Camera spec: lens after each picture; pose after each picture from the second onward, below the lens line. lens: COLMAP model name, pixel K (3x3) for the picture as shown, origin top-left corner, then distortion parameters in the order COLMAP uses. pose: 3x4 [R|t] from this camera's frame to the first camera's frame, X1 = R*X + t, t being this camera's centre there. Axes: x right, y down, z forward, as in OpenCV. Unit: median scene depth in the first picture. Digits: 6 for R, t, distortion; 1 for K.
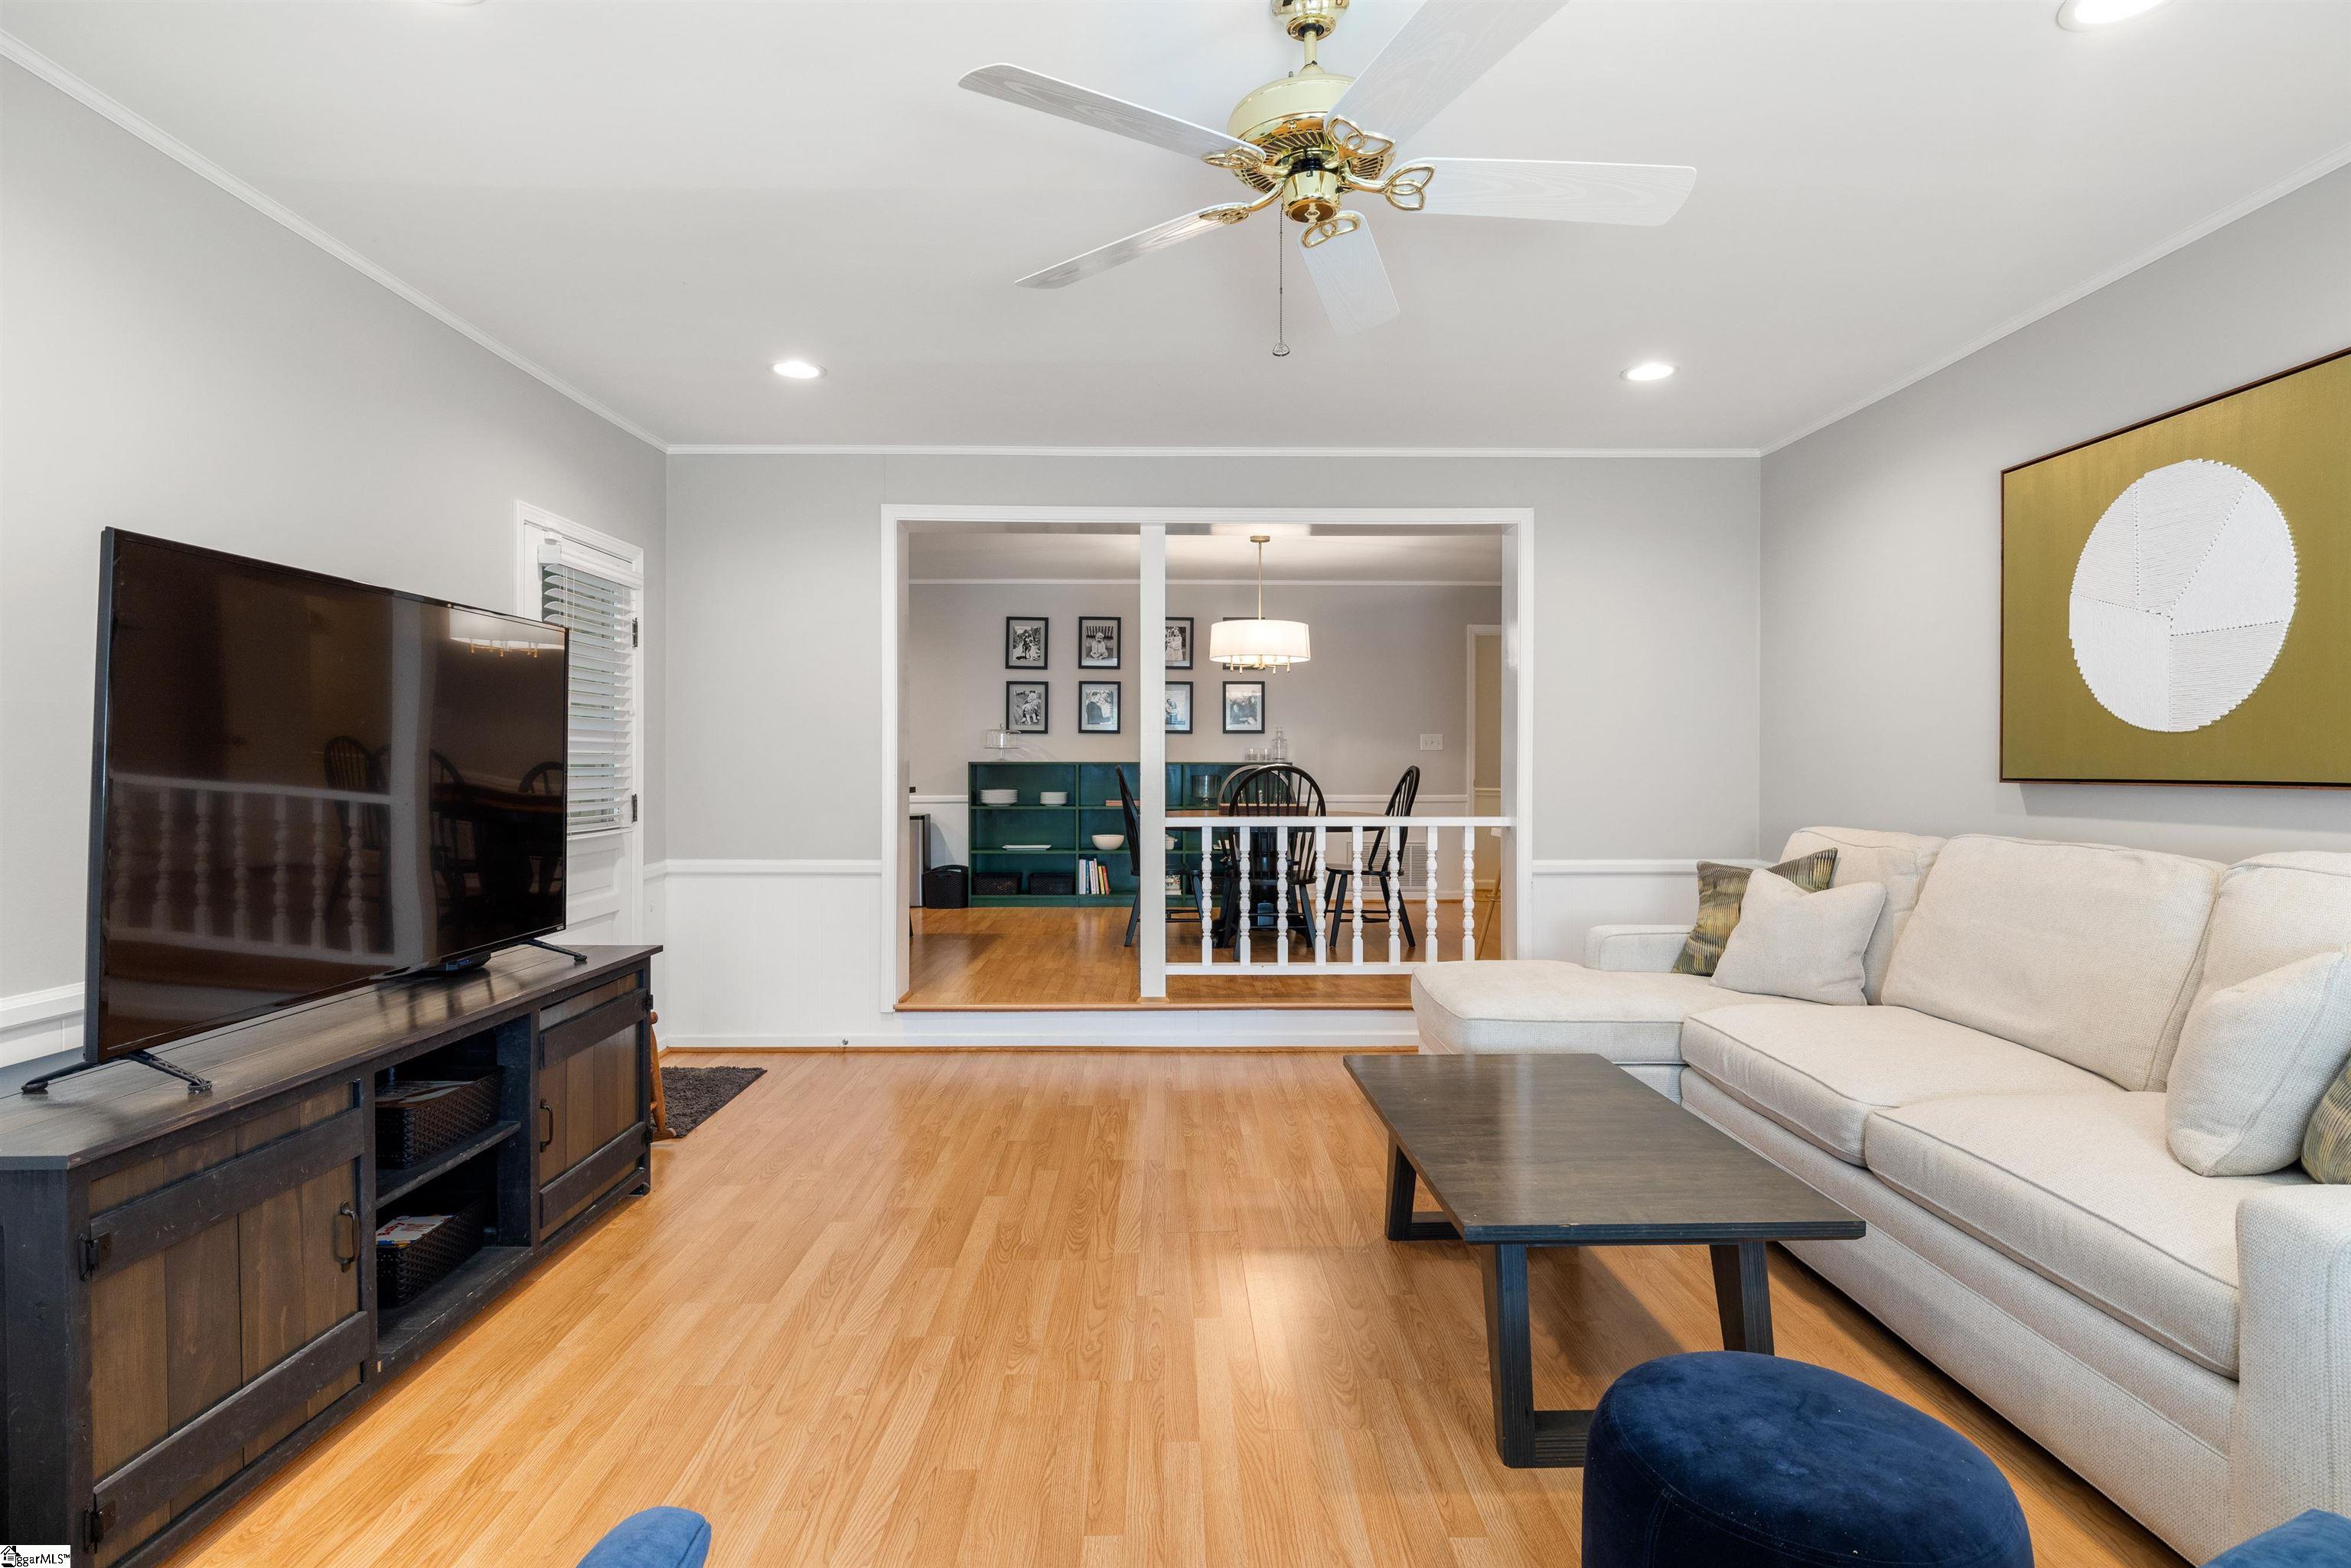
lens RADIAL K [[1206.6, 0, 1175.5], [0, 1206.6, 784.0], [0, 0, 1]] dist [0.000215, 0.000010]
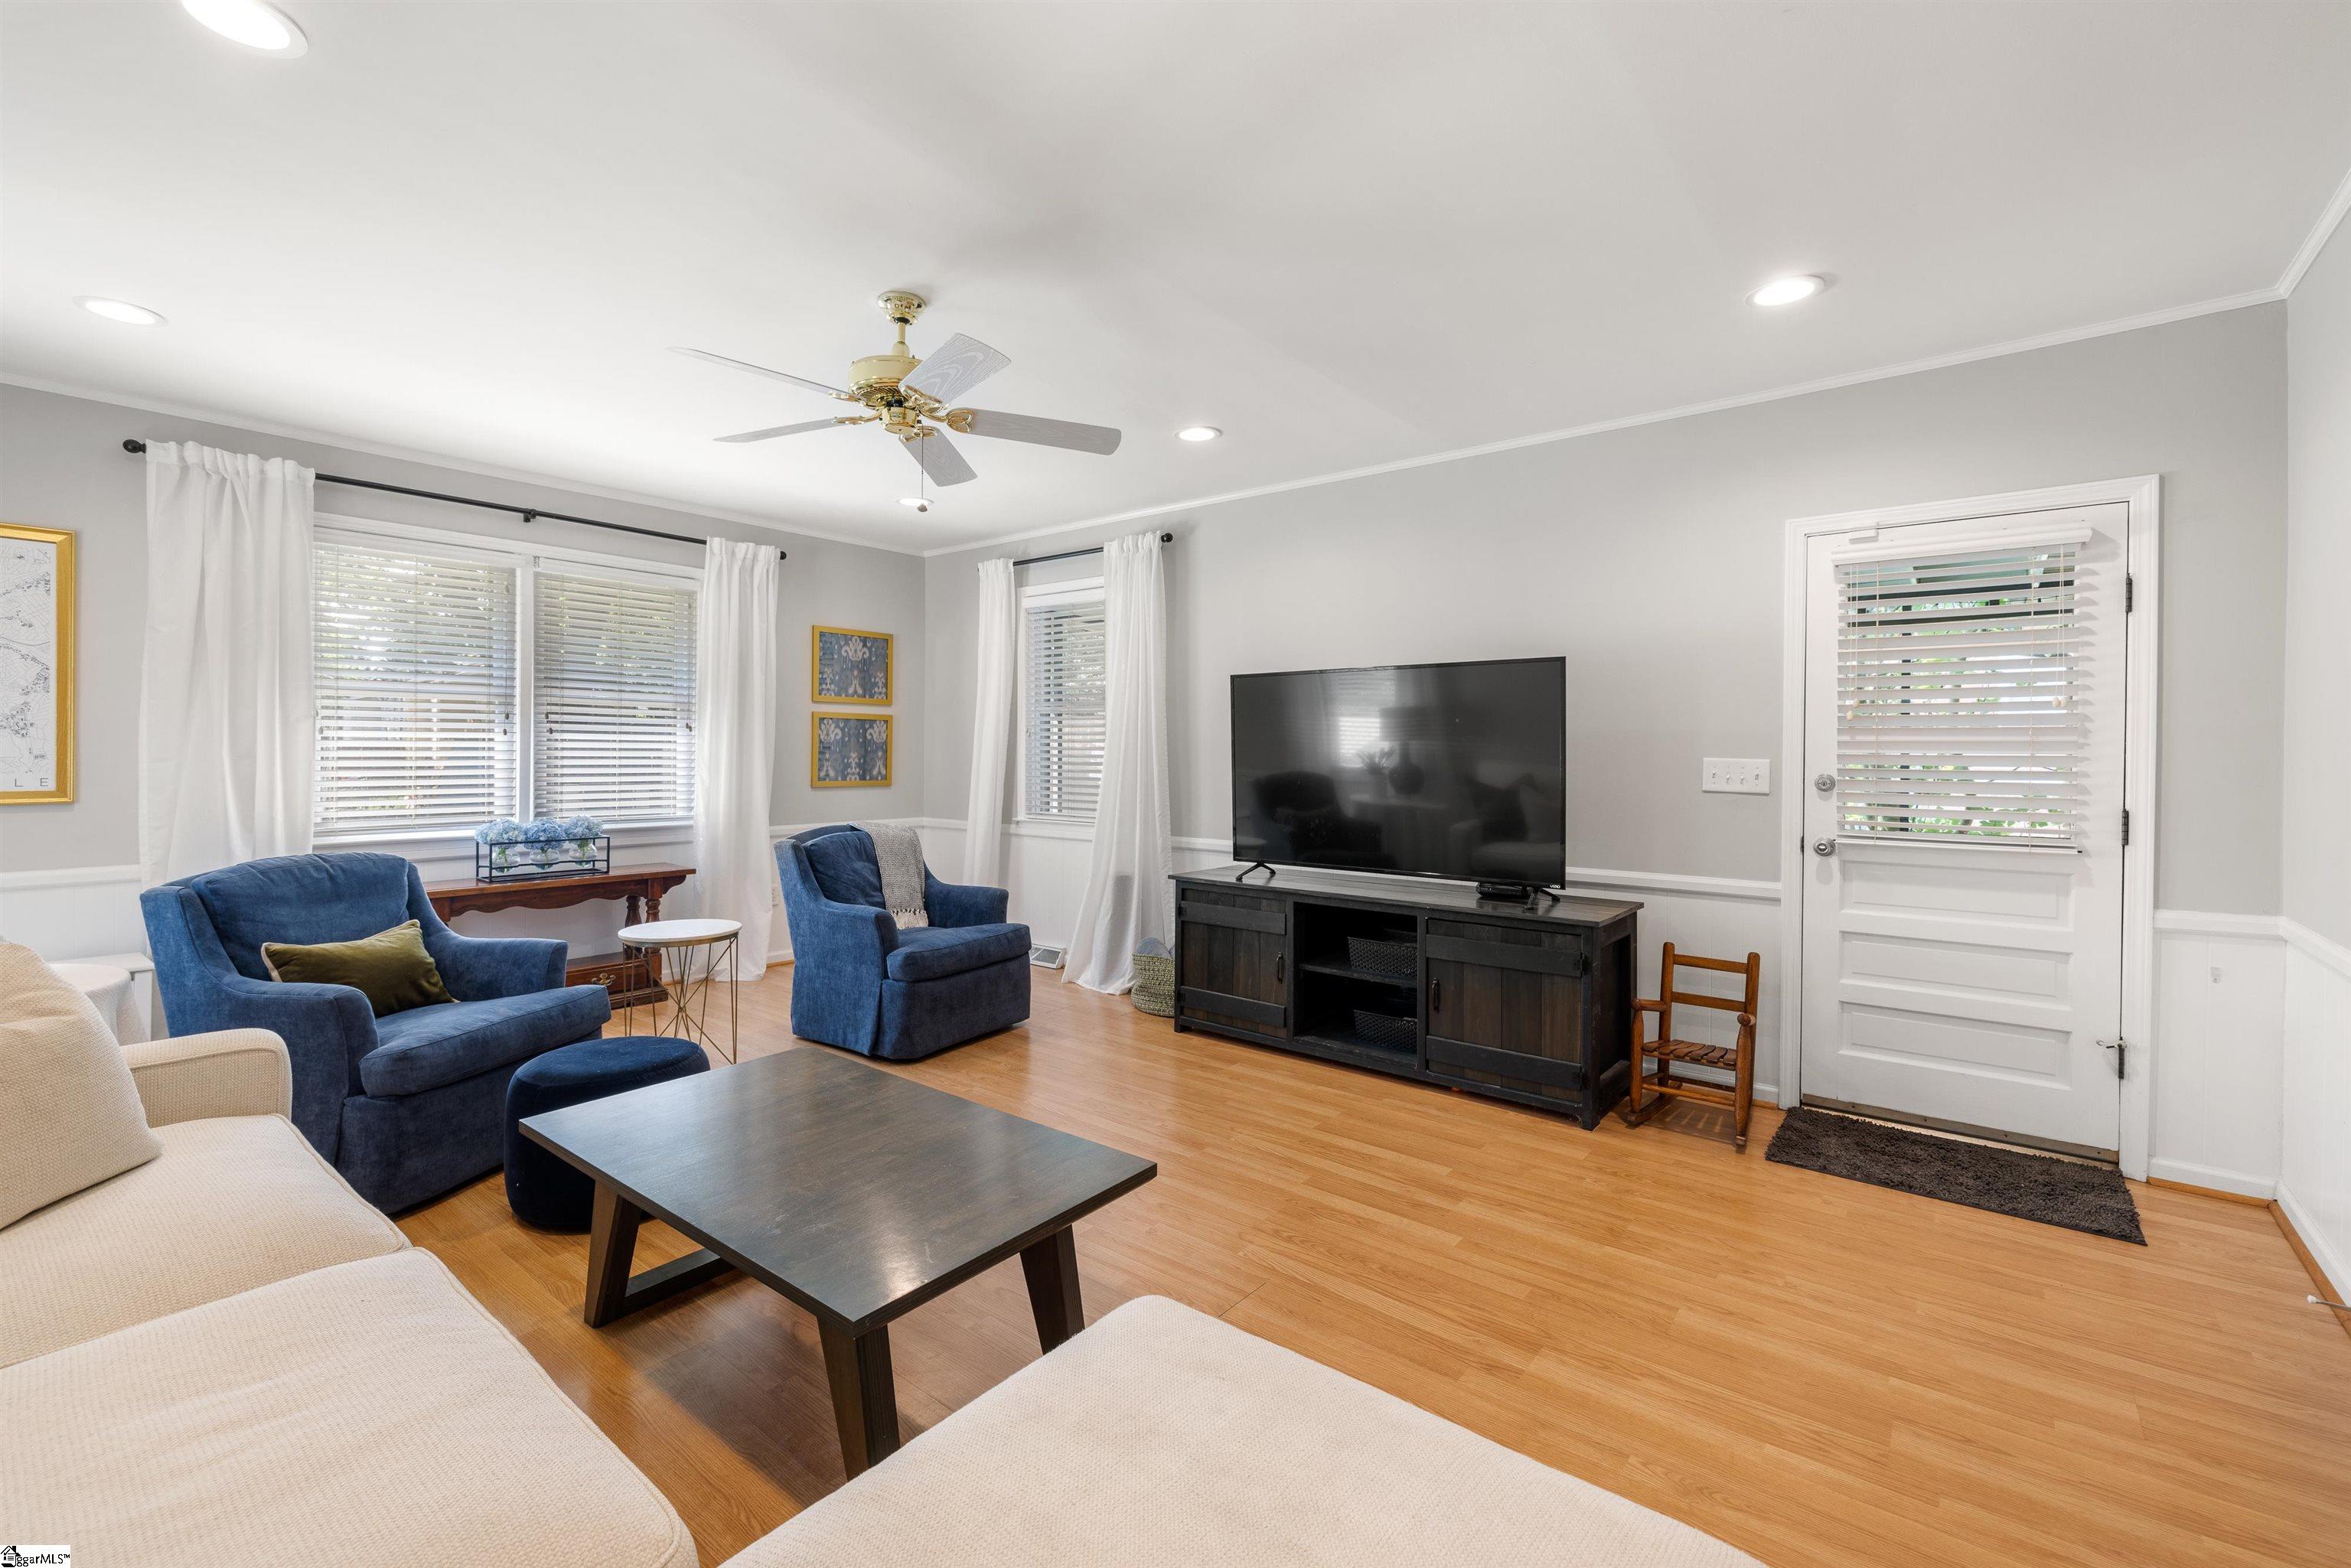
lens RADIAL K [[999.7, 0, 1181.1], [0, 999.7, 761.4], [0, 0, 1]] dist [0.000818, 0.000092]
pose [[-0.630913, 0.000835, -0.775853, 0.642980], [-0.023969, 0.999501, 0.020567, -0.031726], [0.775483, 0.031573, -0.630578, 1.486695]]
